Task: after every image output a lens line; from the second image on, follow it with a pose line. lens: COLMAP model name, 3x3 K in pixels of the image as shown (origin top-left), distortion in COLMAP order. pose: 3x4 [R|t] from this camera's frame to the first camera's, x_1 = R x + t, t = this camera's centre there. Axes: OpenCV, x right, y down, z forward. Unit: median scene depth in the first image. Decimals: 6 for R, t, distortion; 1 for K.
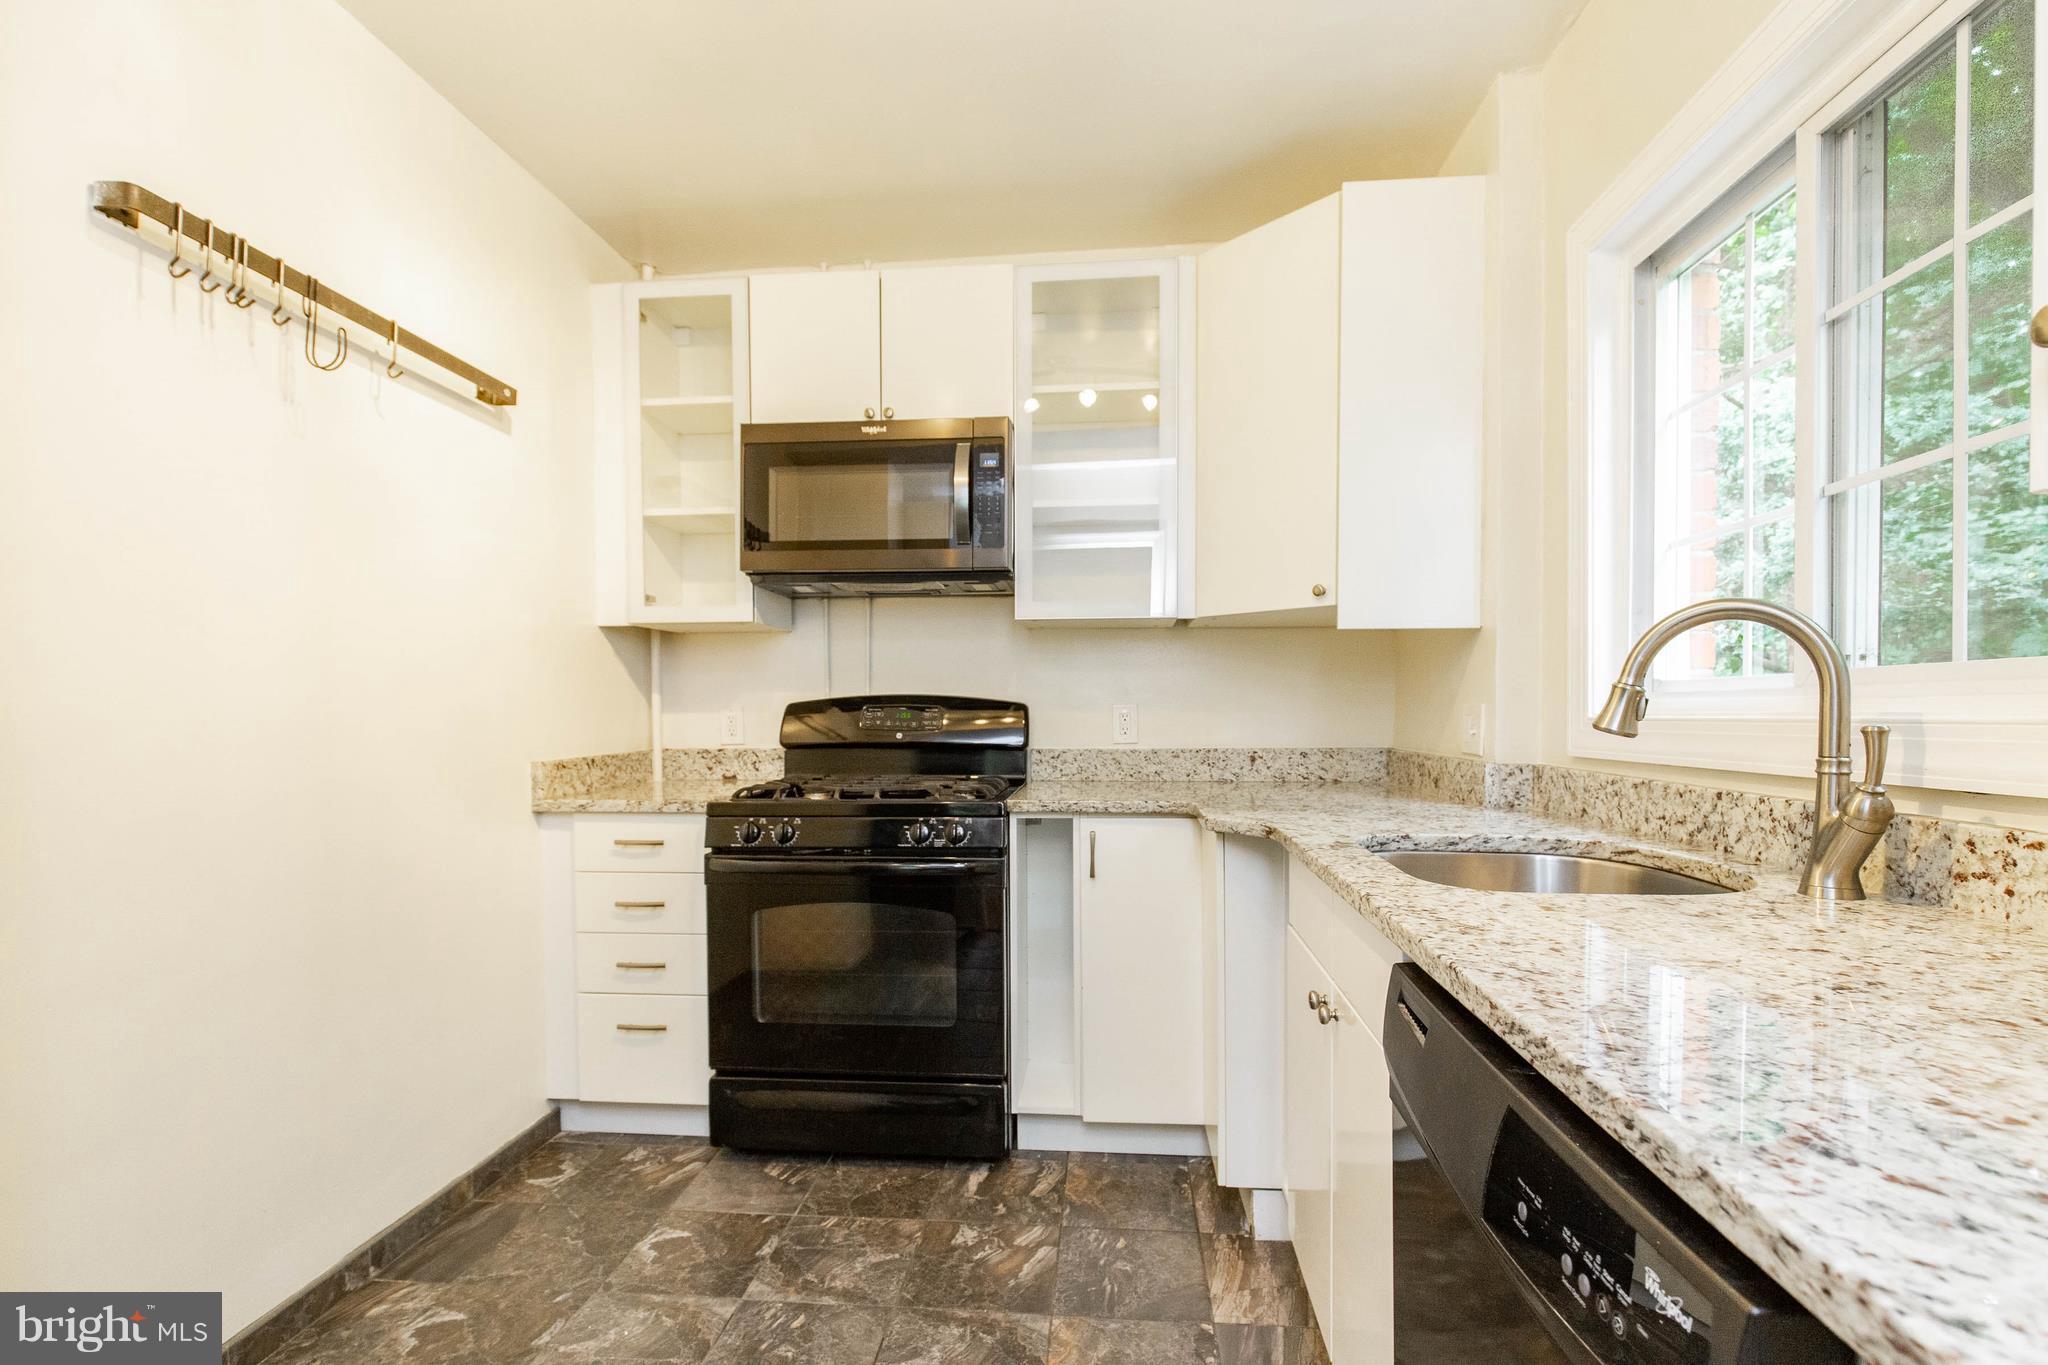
lens RADIAL K [[932.2, 0, 1033.6], [0, 932.2, 735.2], [0, 0, 1]] dist [0.007450, -0.000535]
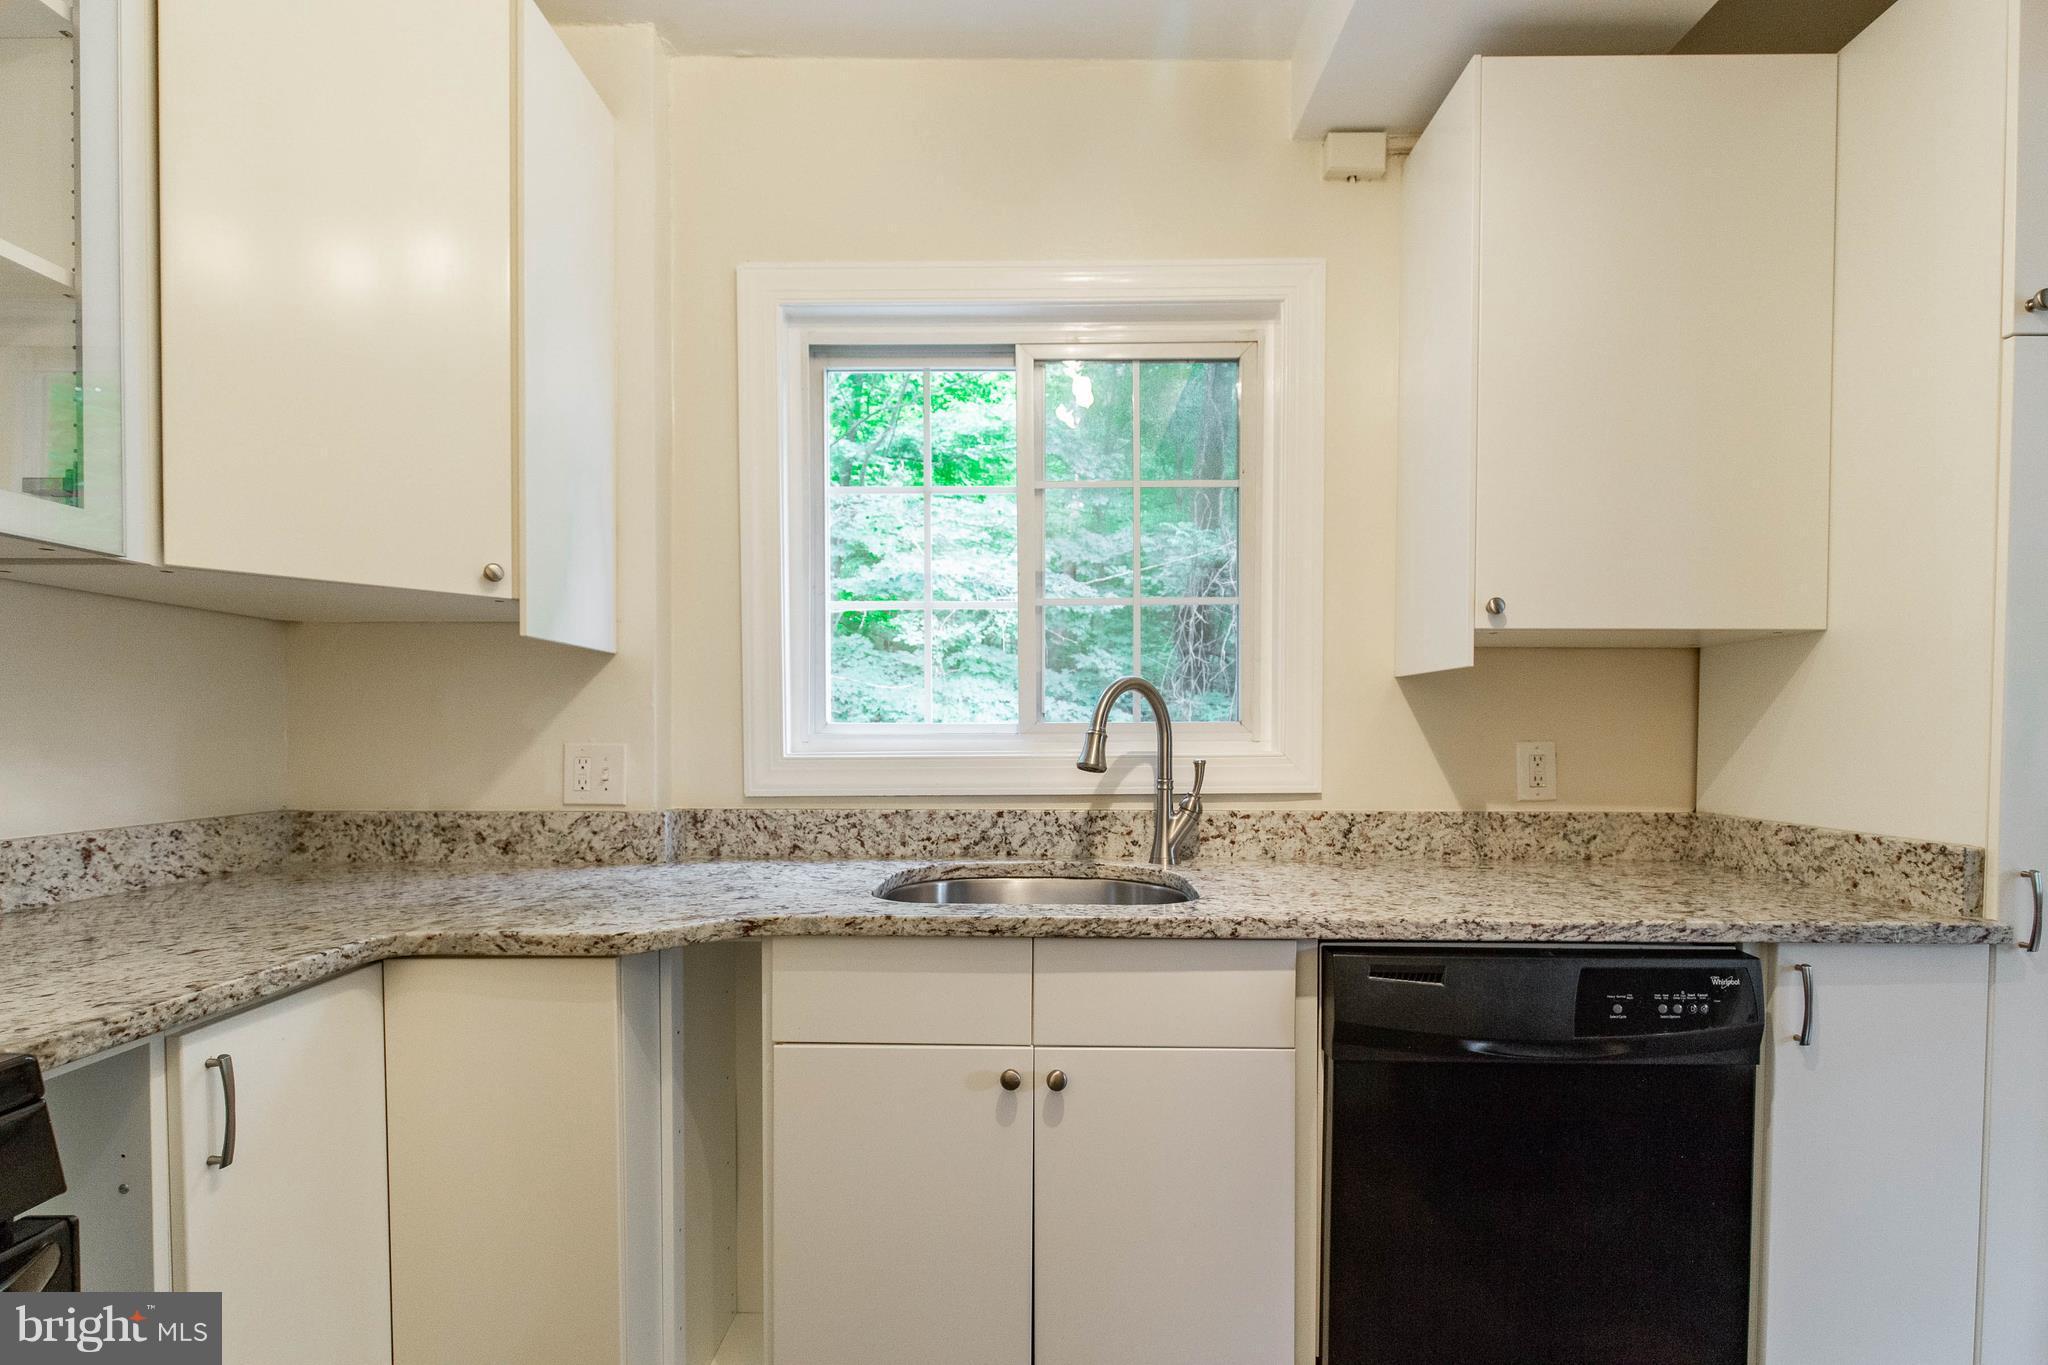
lens RADIAL K [[953.0, 0, 1016.1], [0, 953.0, 748.0], [0, 0, 1]] dist [0.010353, -0.002348]
pose [[-0.090239, -0.014454, 0.995815, -0.621557], [0.026062, 0.999518, 0.016870, -0.052339], [-0.995579, 0.027475, -0.089819, 1.093710]]
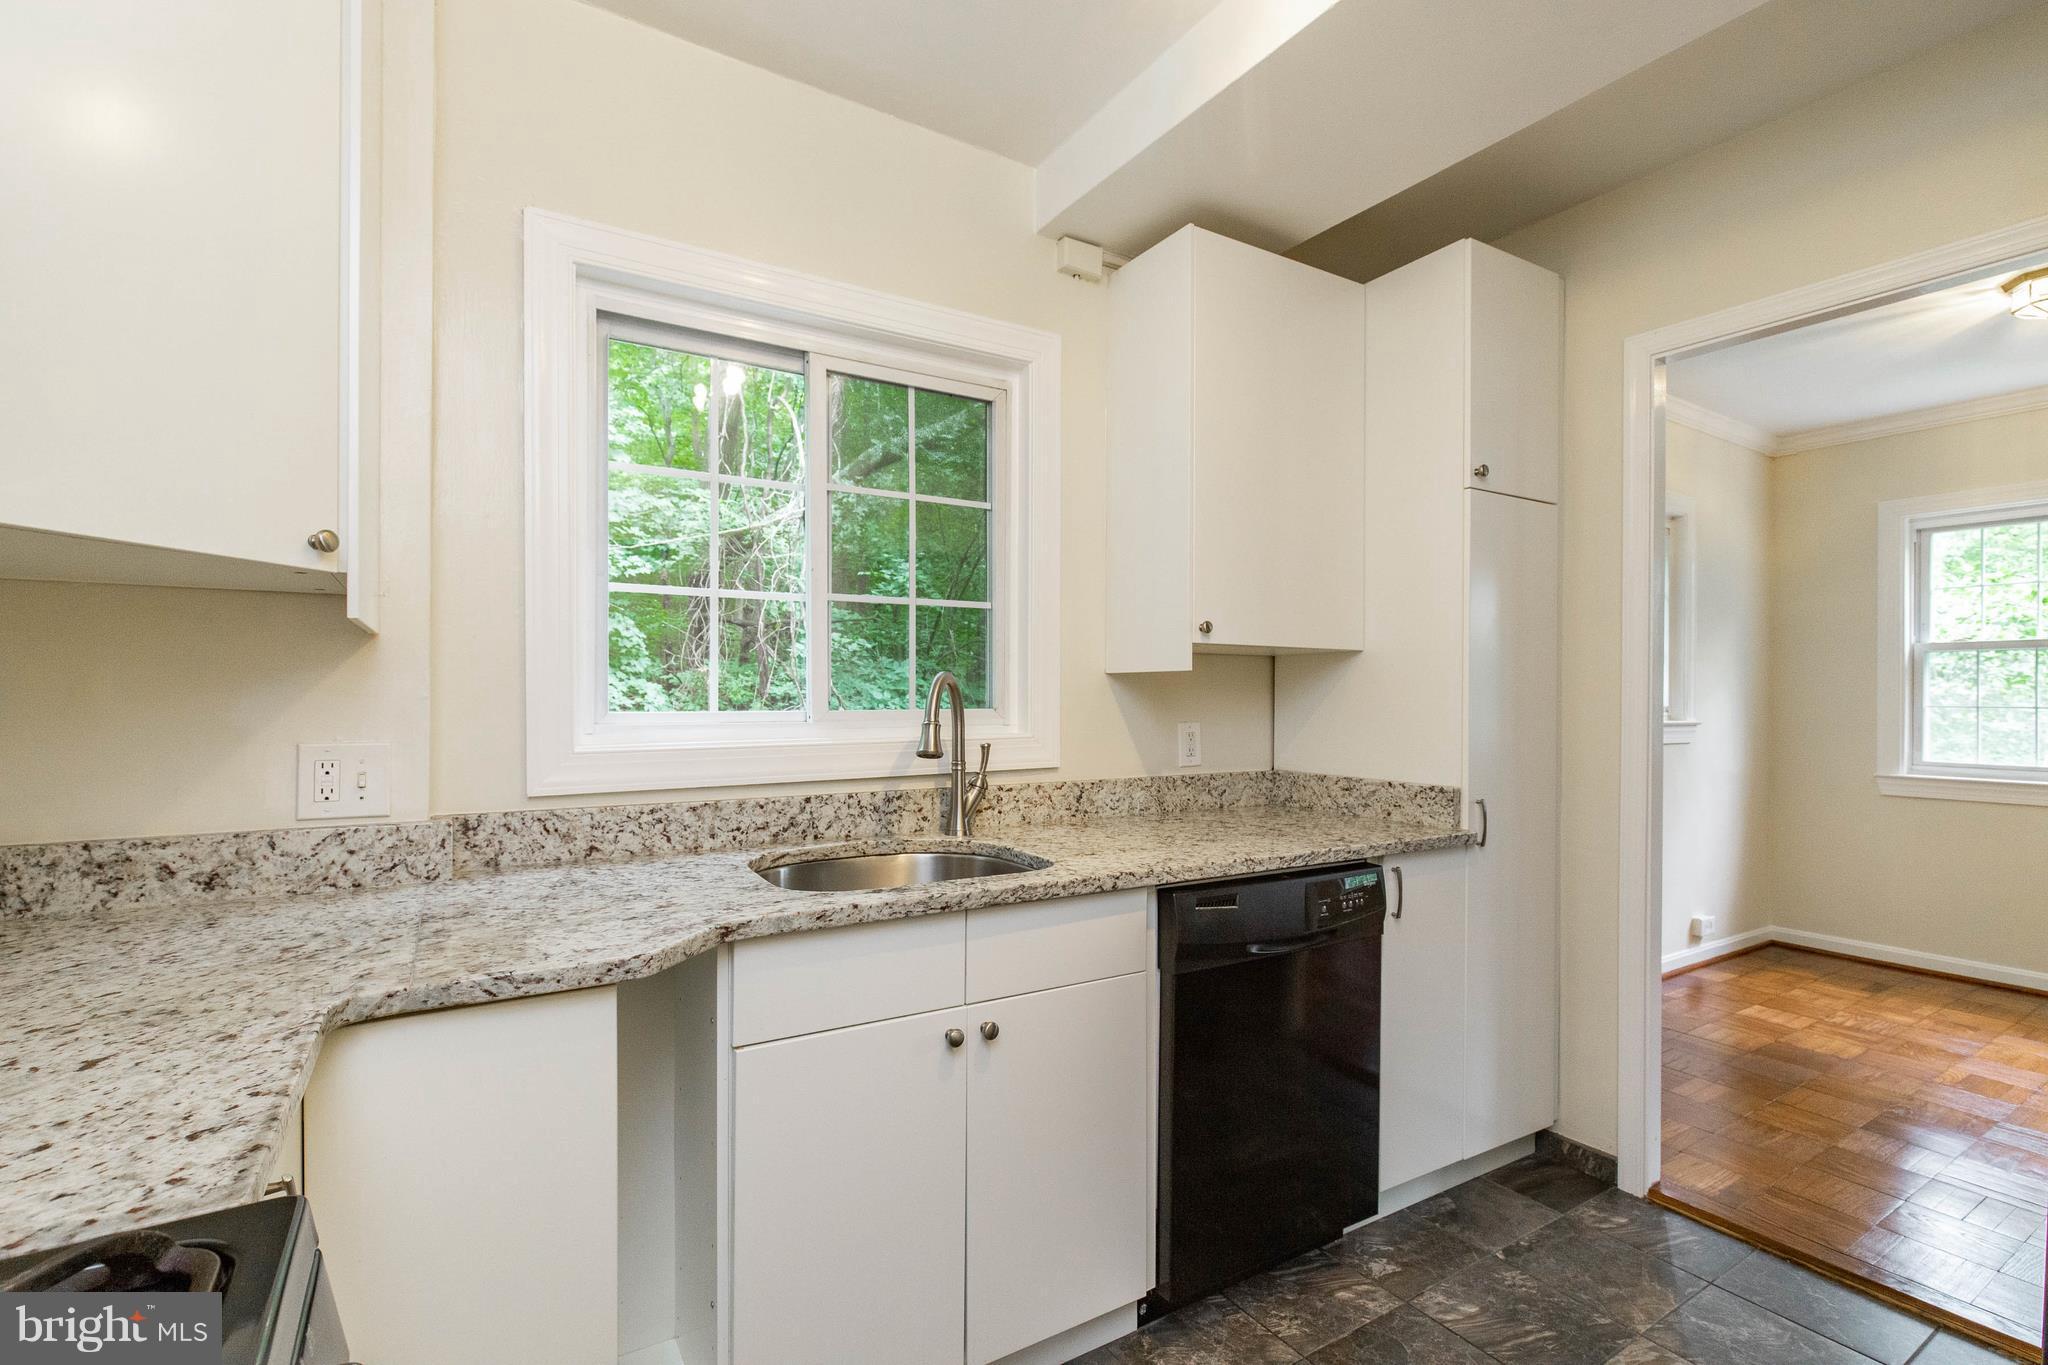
lens RADIAL K [[932.2, 0, 1013.2], [0, 932.2, 696.0], [0, 0, 1]] dist [0.007450, -0.000535]
pose [[-0.604574, 0.002244, 0.796546, -0.553898], [0.021485, 0.999678, 0.013491, -0.101788], [-0.796259, 0.025270, -0.604427, 1.585676]]
